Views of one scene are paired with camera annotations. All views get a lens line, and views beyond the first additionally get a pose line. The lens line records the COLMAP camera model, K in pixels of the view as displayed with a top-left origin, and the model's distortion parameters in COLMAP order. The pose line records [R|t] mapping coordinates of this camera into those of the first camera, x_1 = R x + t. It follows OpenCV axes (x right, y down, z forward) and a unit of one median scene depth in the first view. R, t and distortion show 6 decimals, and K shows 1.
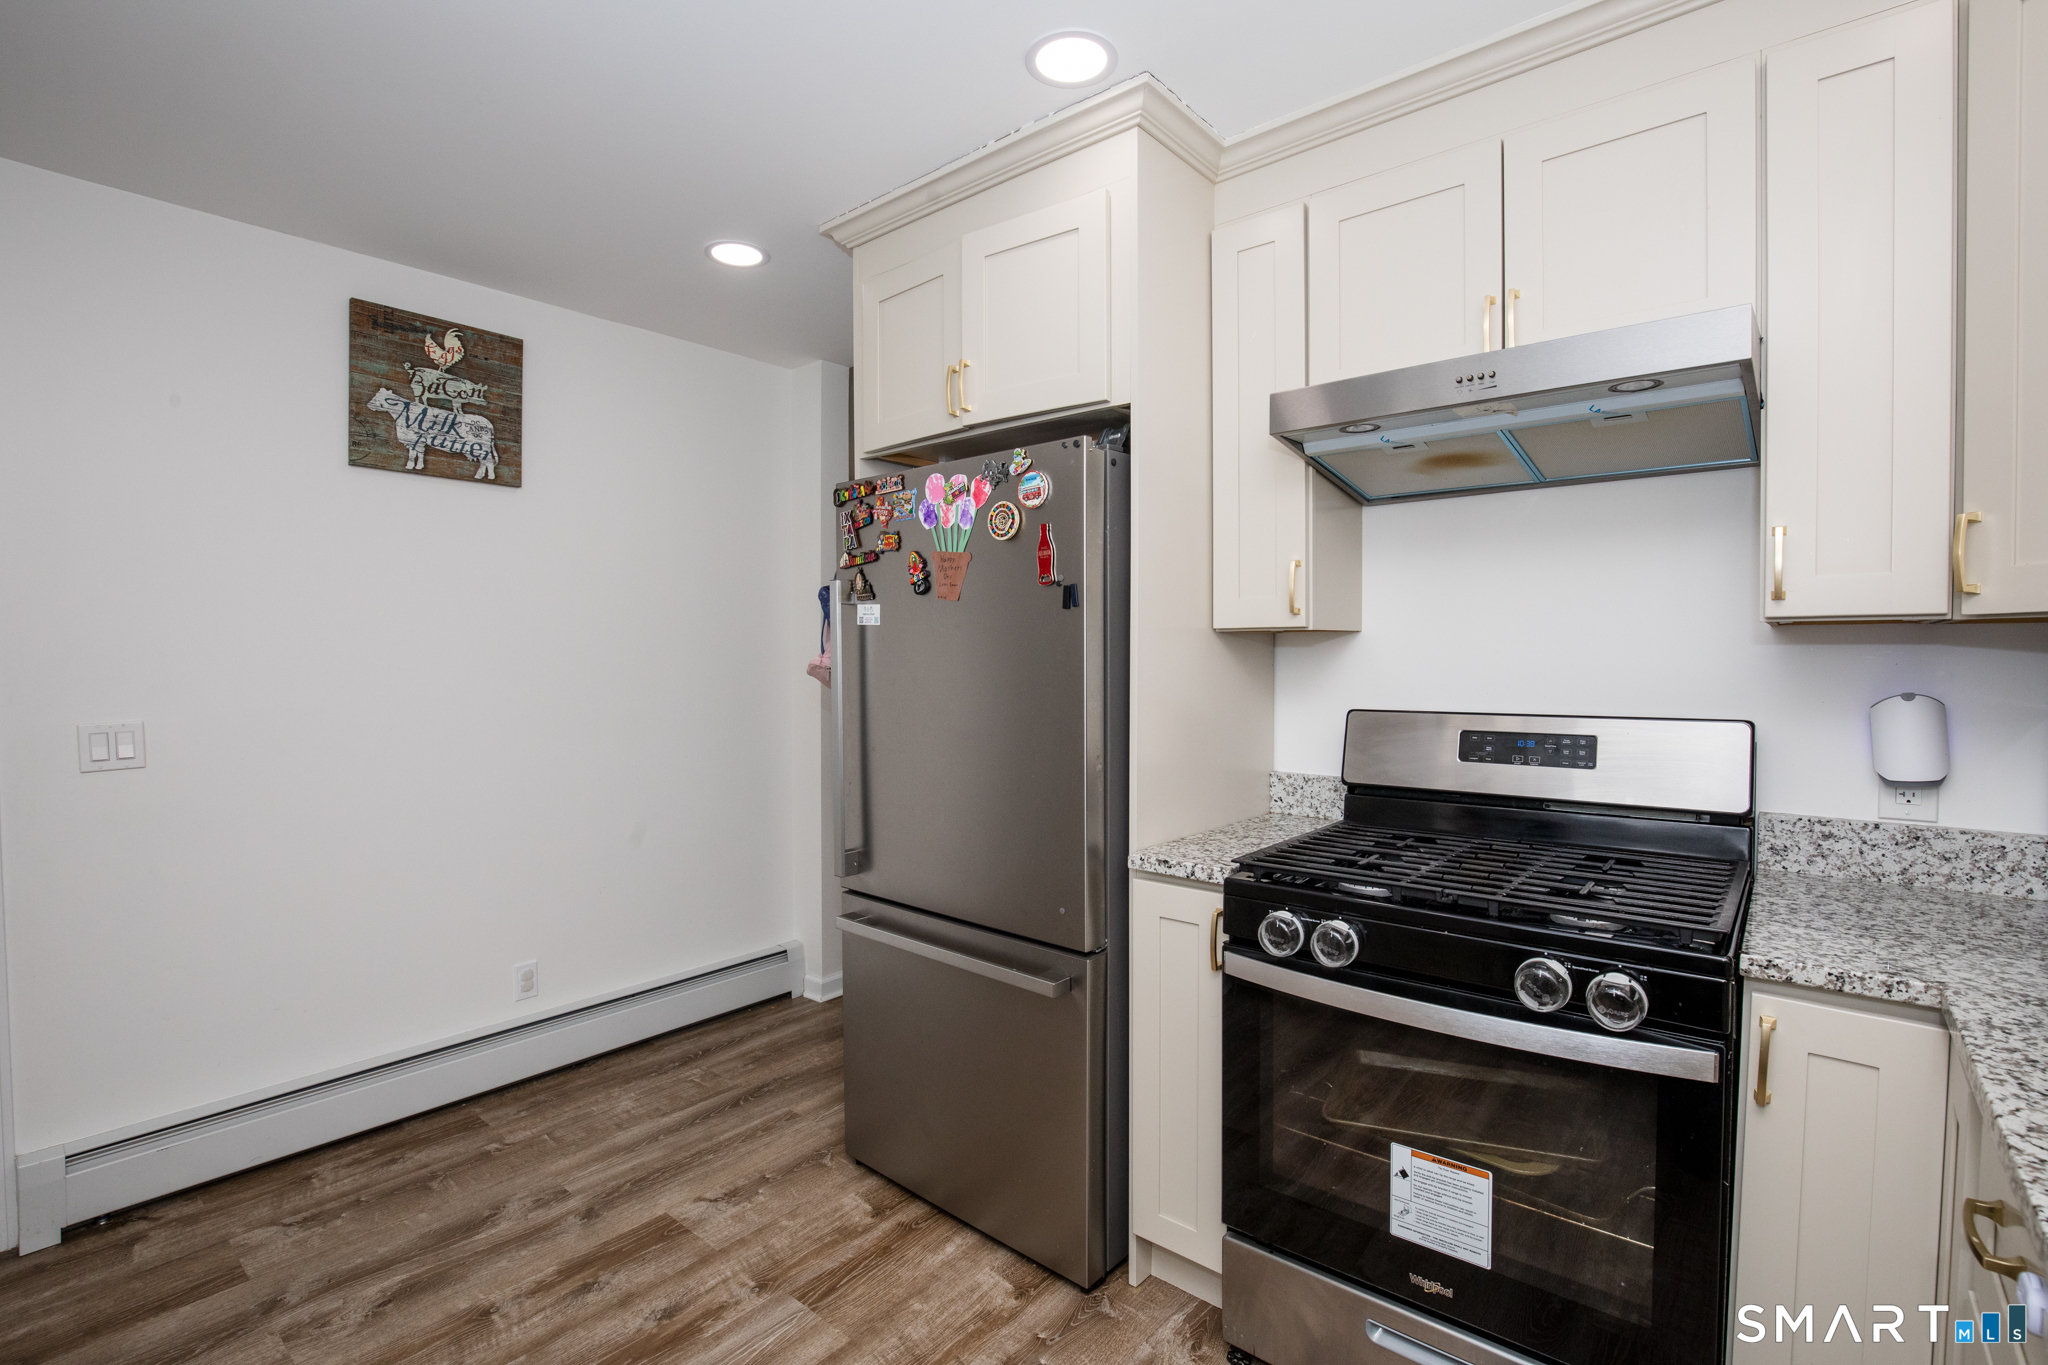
lens RADIAL K [[936.5, 0, 1032.0], [0, 936.5, 677.6], [0, 0, 1]] dist [-0.039129, 0.008479]
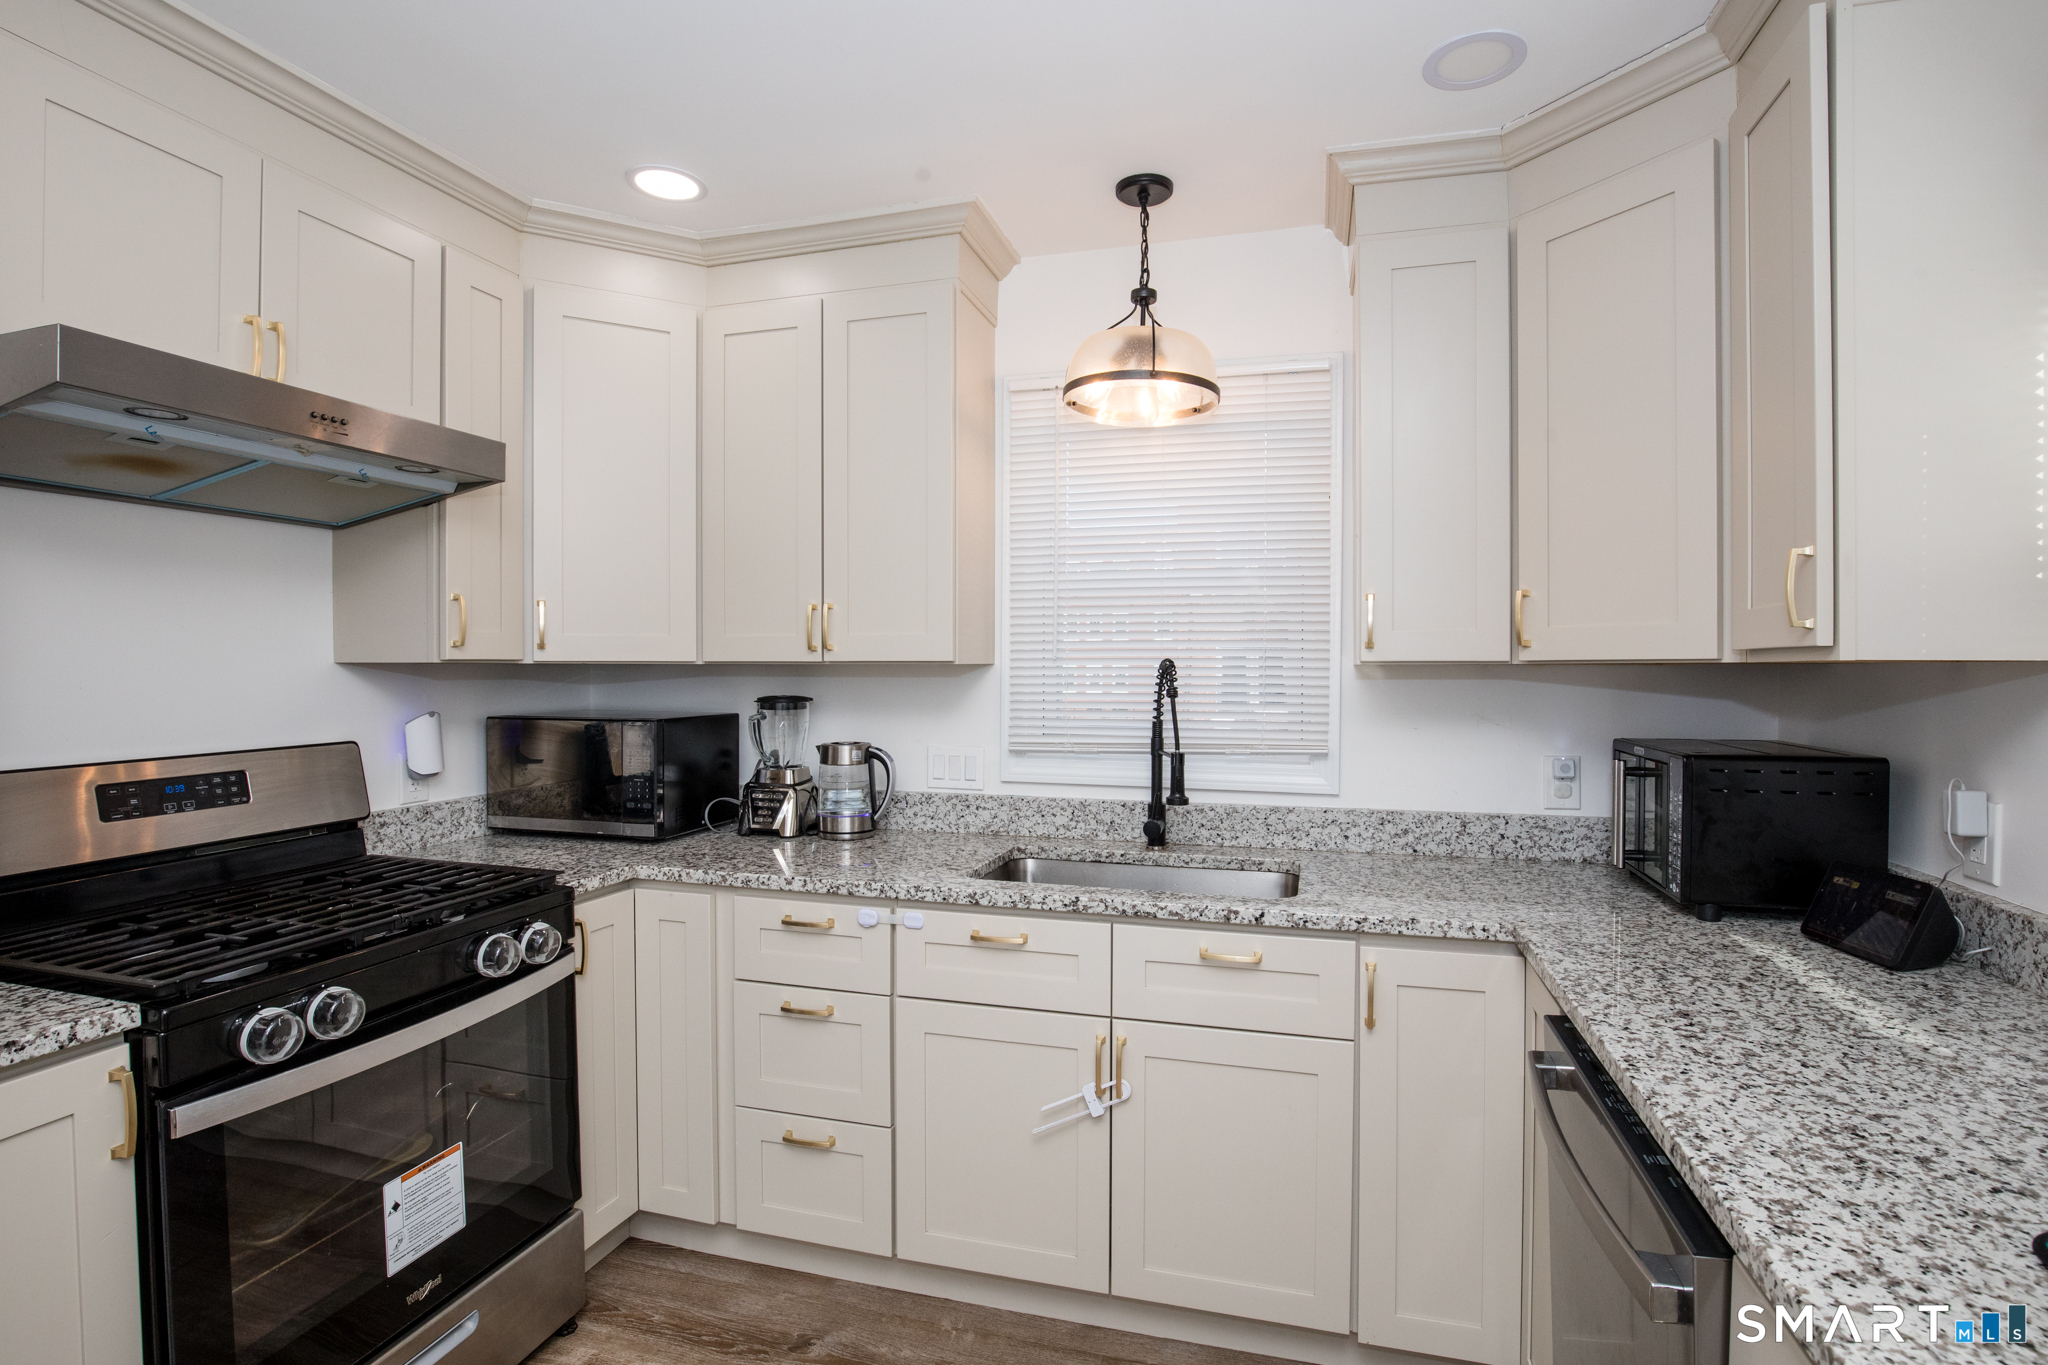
lens RADIAL K [[979.8, 0, 1040.9], [0, 979.8, 678.4], [0, 0, 1]] dist [-0.031420, 0.000509]
pose [[-0.415603, -0.009105, 0.909501, -0.481545], [0.025289, 0.999448, 0.021561, -0.025703], [-0.909195, 0.031961, -0.415143, 0.444709]]
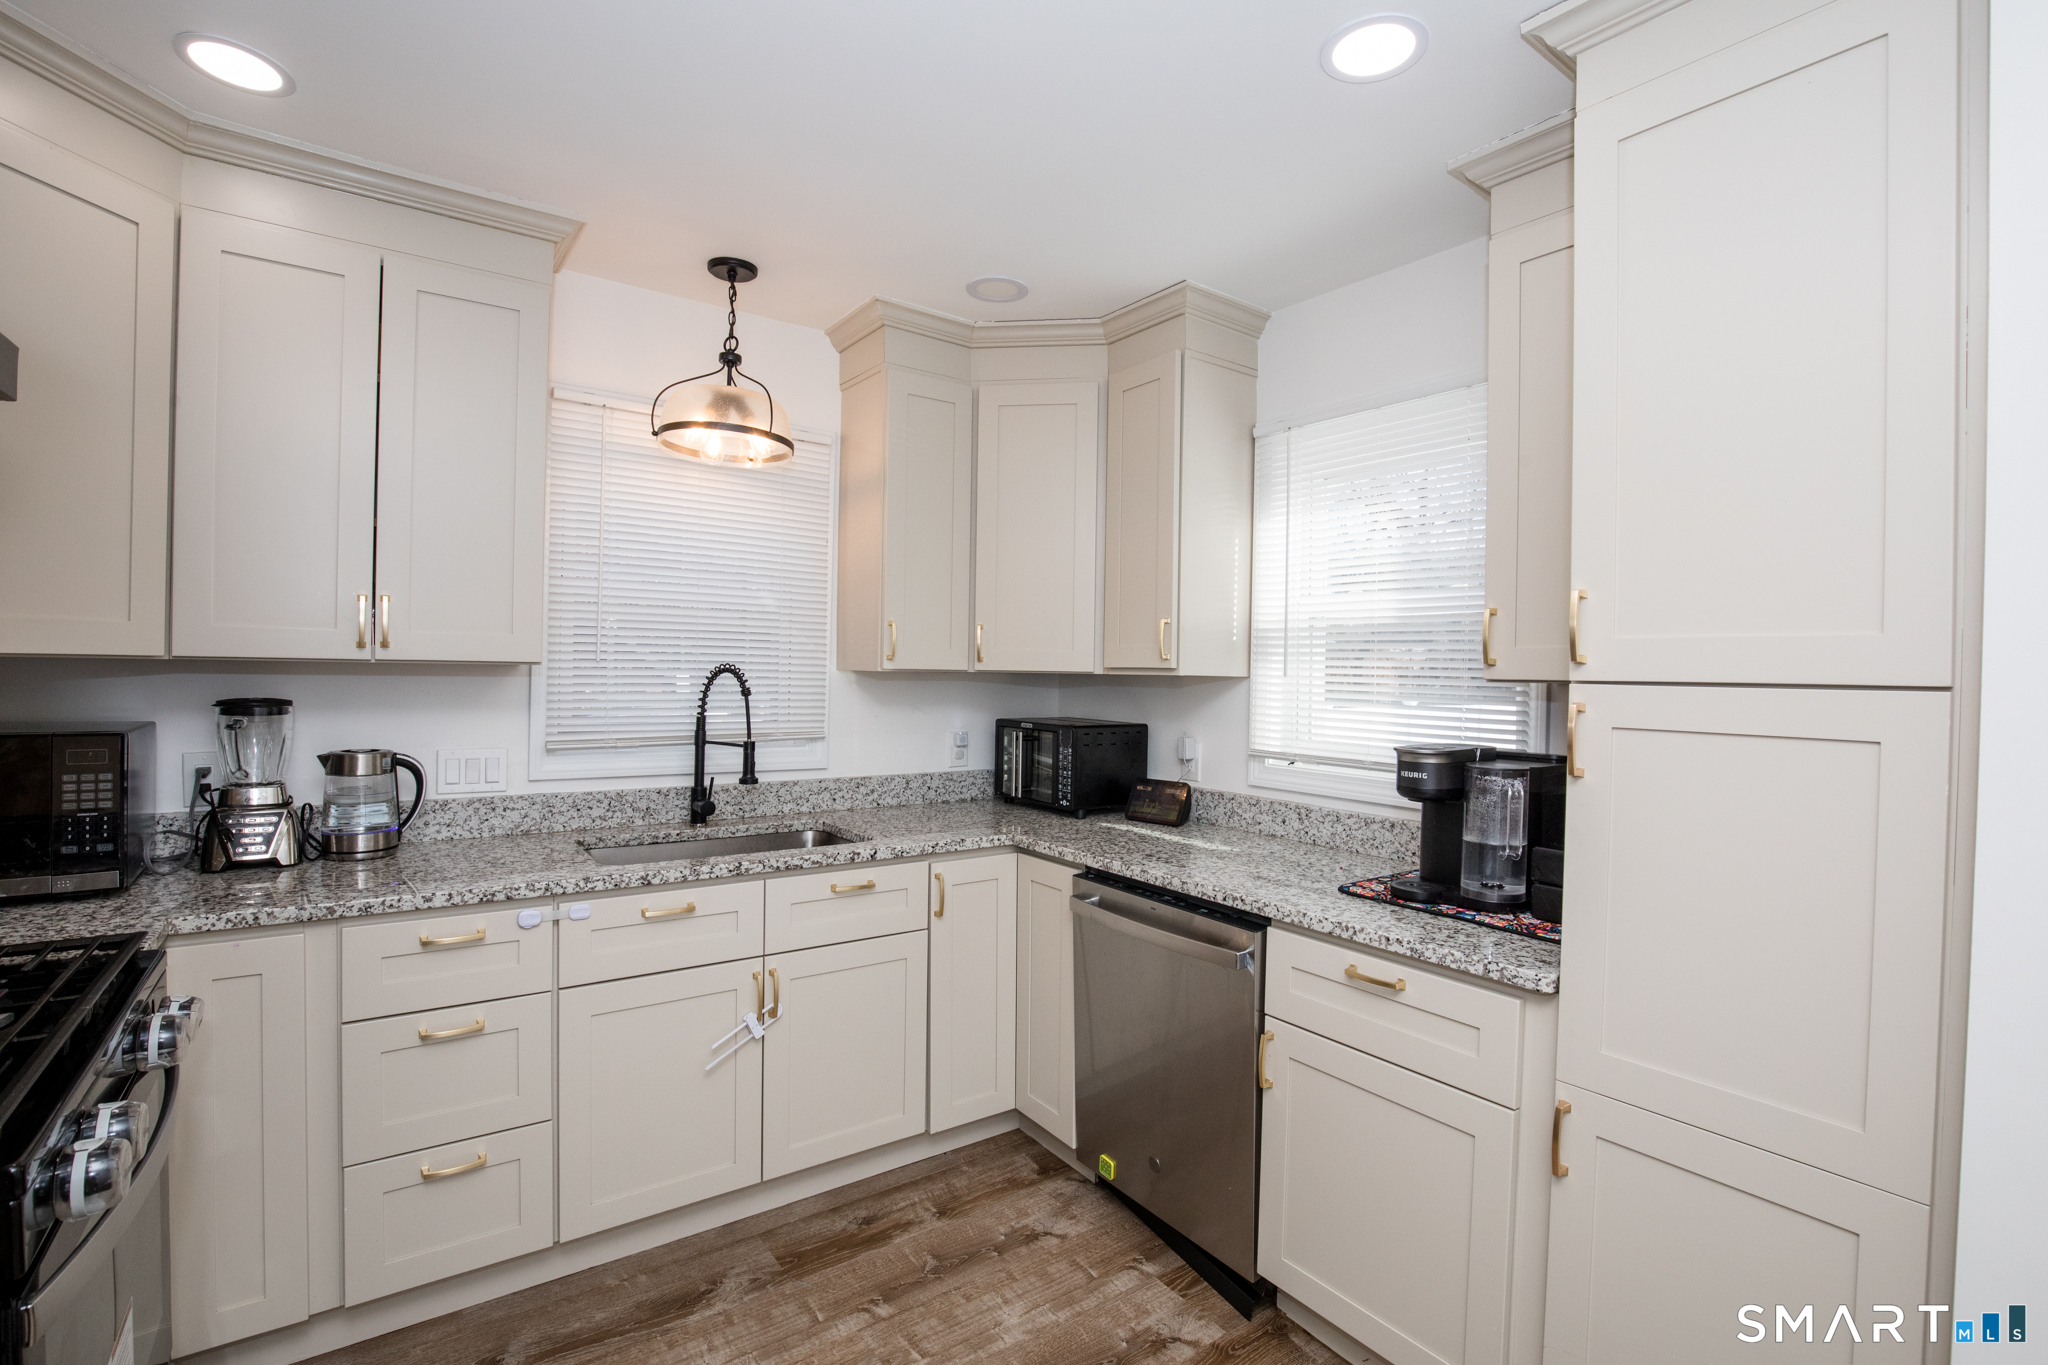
lens RADIAL K [[936.5, 0, 1032.0], [0, 936.5, 677.6], [0, 0, 1]] dist [-0.039129, 0.008479]
pose [[-0.972664, -0.018608, 0.231470, -0.278122], [-0.010772, 0.999327, 0.035072, -0.044945], [-0.231966, 0.031620, -0.972210, 0.871843]]
